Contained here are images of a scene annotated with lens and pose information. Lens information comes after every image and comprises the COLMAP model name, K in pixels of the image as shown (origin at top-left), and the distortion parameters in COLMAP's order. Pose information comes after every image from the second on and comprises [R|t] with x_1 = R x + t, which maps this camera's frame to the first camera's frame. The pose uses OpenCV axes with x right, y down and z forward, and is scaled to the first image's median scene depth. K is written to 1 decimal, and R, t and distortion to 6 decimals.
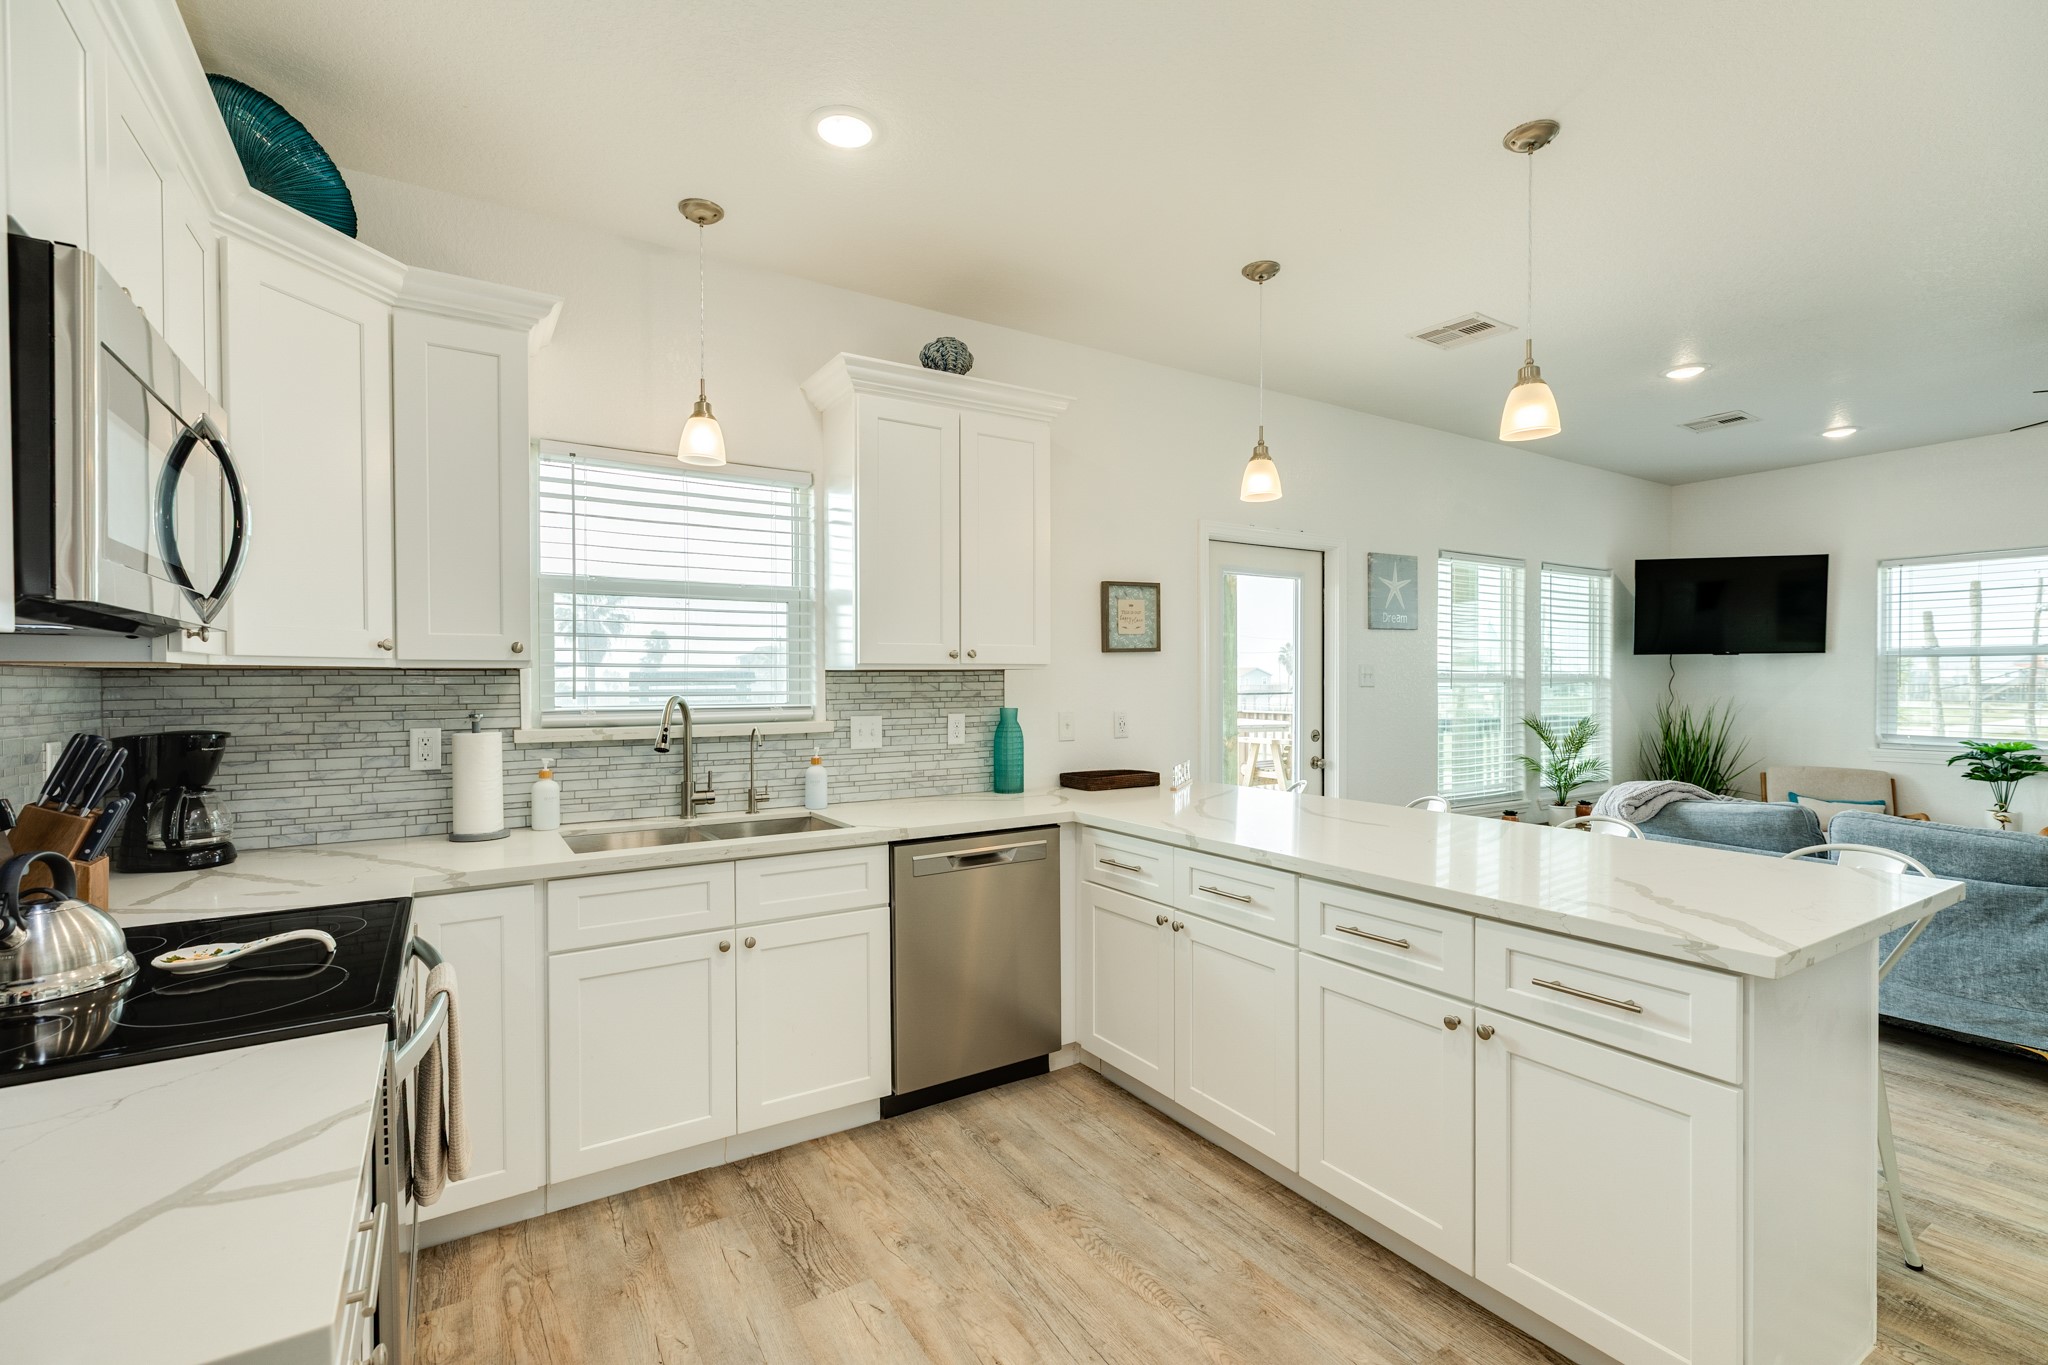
lens RADIAL K [[912.1, 0, 1021.3], [0, 912.1, 687.9], [0, 0, 1]] dist [0.006853, 0.000273]
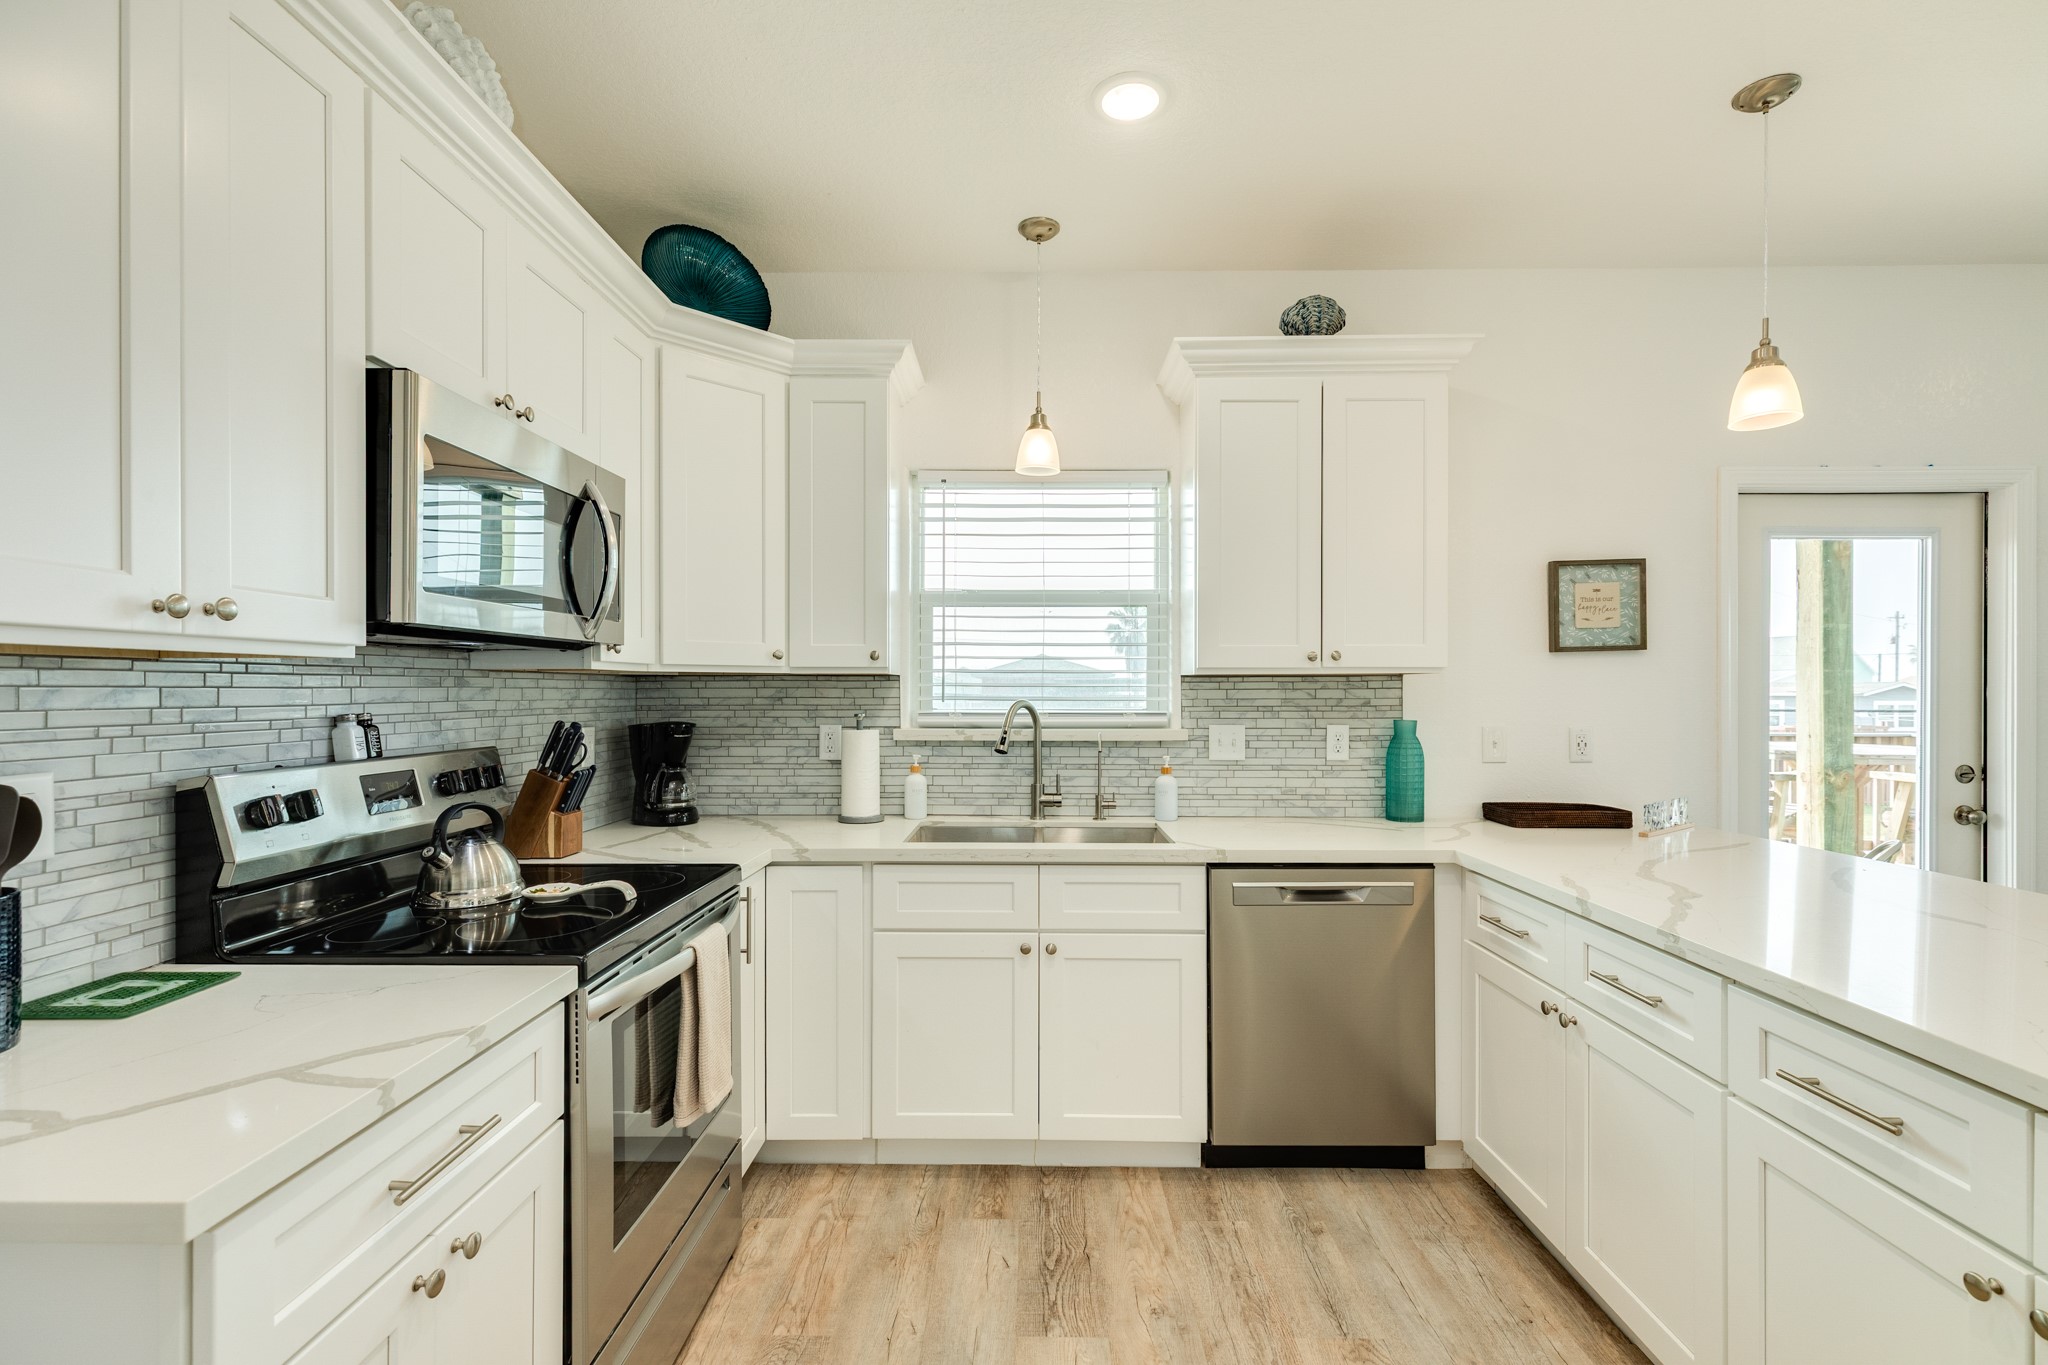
lens RADIAL K [[912.1, 0, 1021.3], [0, 912.1, 687.9], [0, 0, 1]] dist [0.006853, 0.000273]
pose [[0.838604, 0.003137, -0.544733, 0.194395], [-0.008729, 0.999932, -0.007679, 0.002788], [0.544672, 0.011195, 0.838574, 0.133304]]
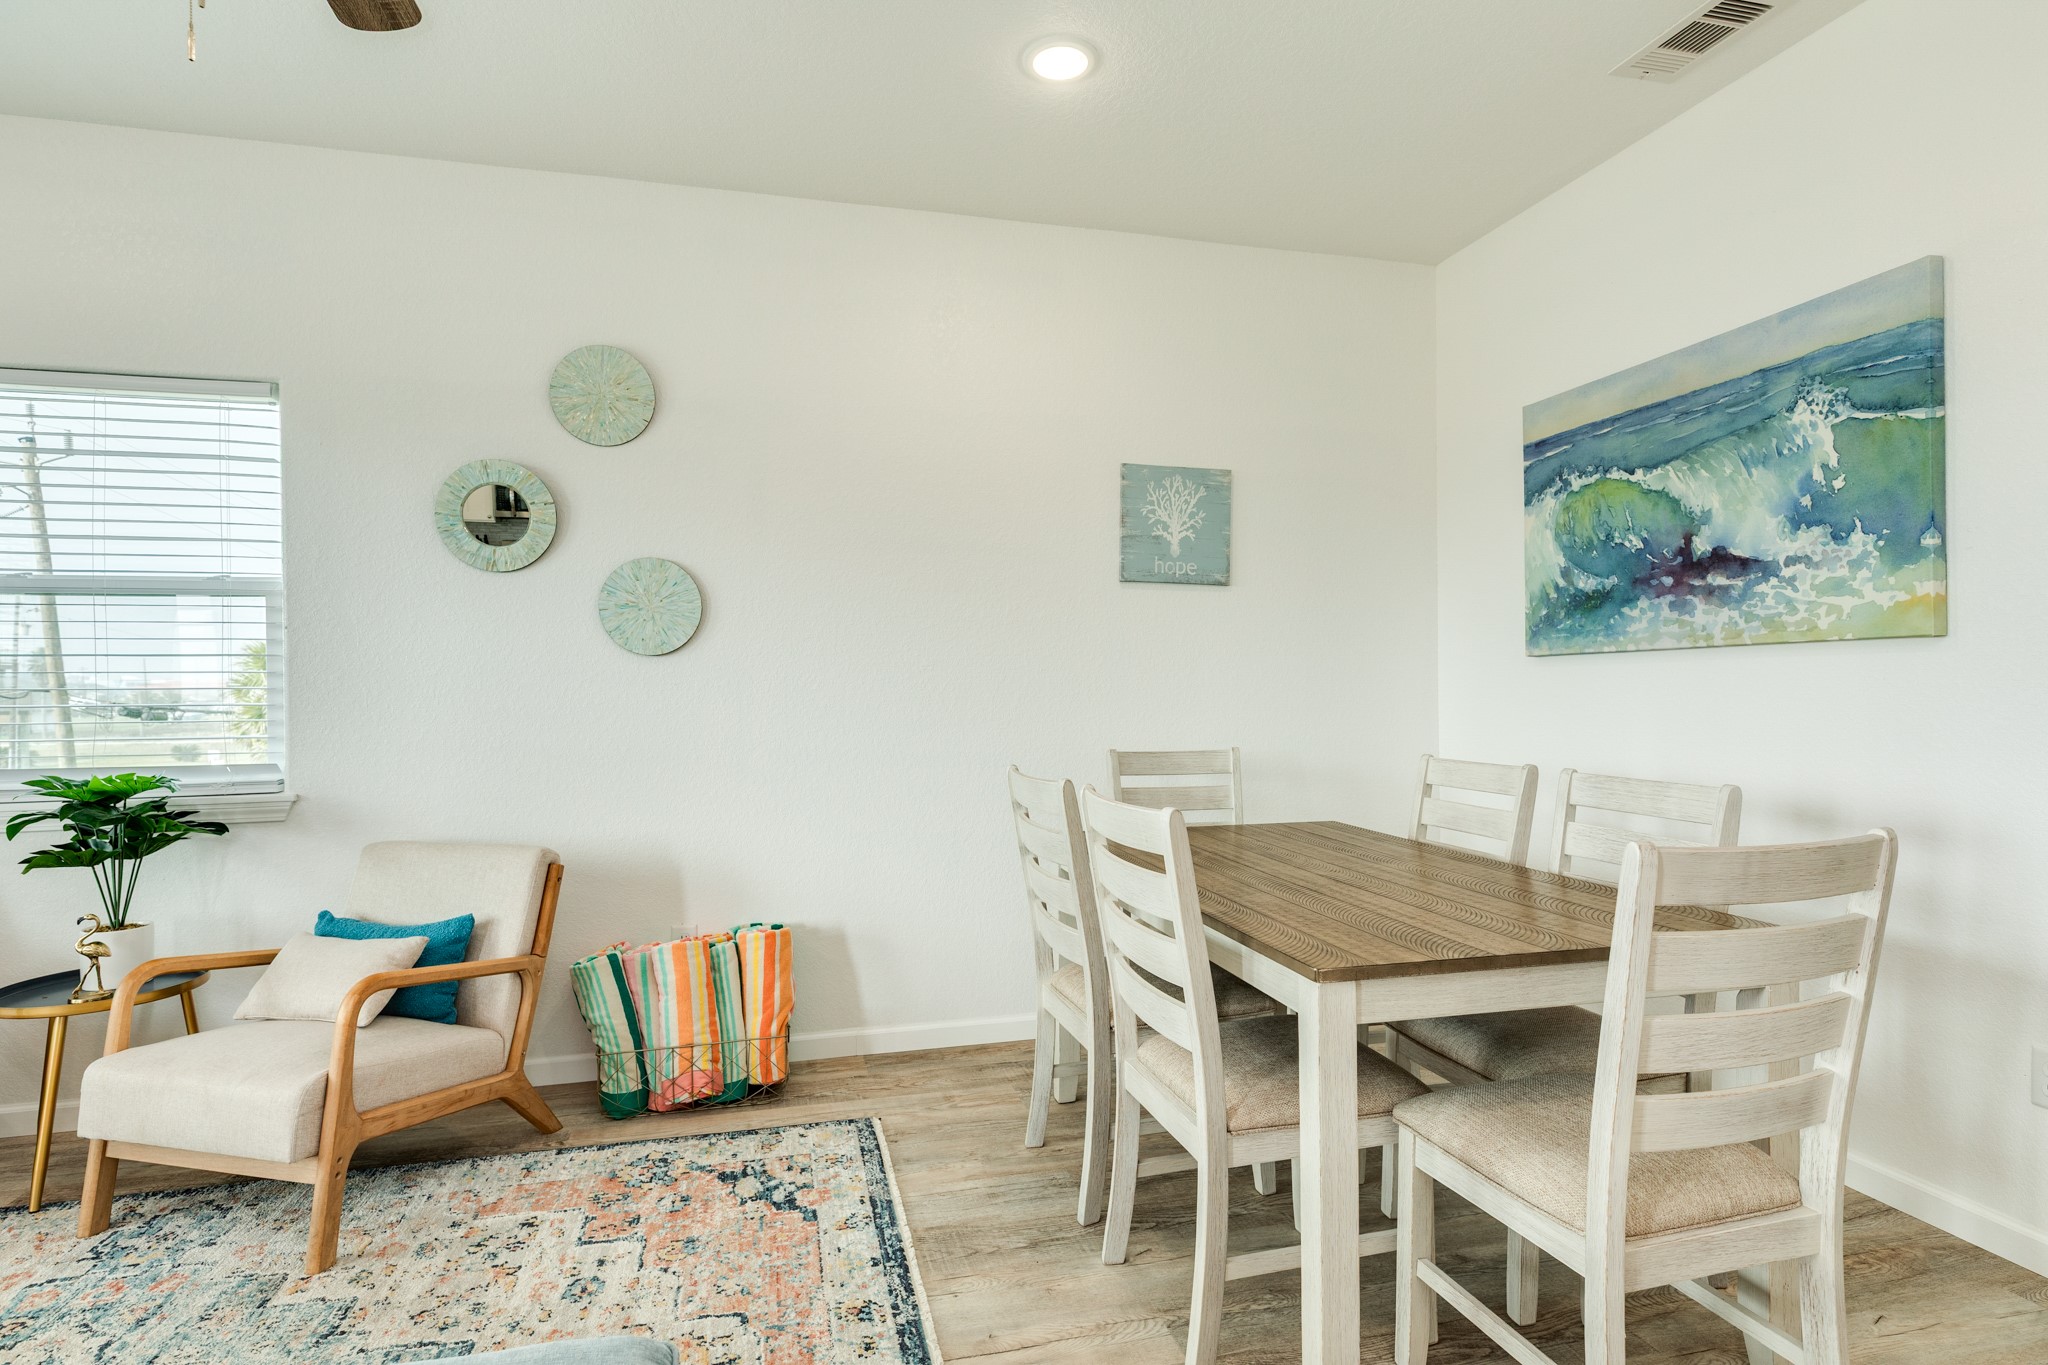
lens RADIAL K [[1051.0, 0, 1020.8], [0, 1051.0, 686.9], [0, 0, 1]] dist [0.000897, 0.000038]
pose [[0.314233, -0.004867, 0.949334, 1.343761], [0.019582, 0.999807, -0.001356, 0.046332], [-0.949144, 0.019016, 0.314267, 0.760453]]
